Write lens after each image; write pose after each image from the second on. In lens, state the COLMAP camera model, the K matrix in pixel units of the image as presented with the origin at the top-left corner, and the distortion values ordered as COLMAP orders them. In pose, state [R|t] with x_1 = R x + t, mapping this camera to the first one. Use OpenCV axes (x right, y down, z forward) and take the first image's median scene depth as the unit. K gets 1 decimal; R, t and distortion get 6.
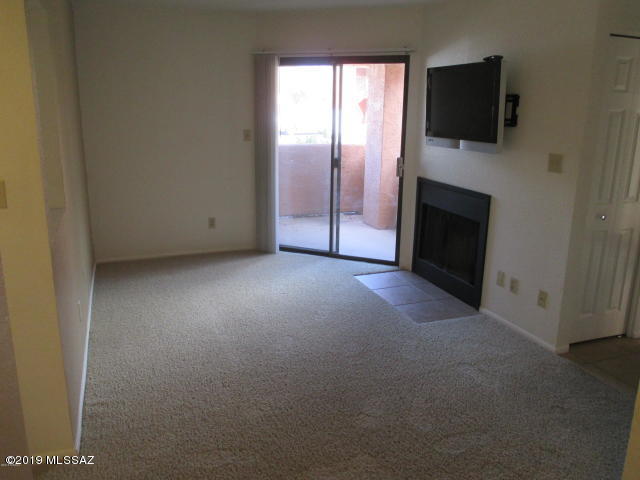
lens RADIAL K [[529.4, 0, 320.0], [0, 529.4, 240.0], [0, 0, 1]] dist [-0.030681, 0.000287]
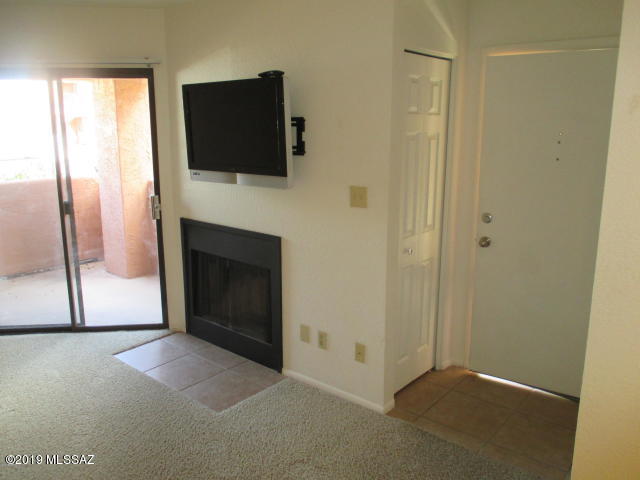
lens RADIAL K [[529.4, 0, 320.0], [0, 529.4, 240.0], [0, 0, 1]] dist [-0.030681, 0.000287]
pose [[0.871967, -0.116547, 0.475489, -0.018922], [0.131221, 0.991350, 0.002353, -0.064282], [-0.471651, 0.060343, 0.879718, 0.203720]]
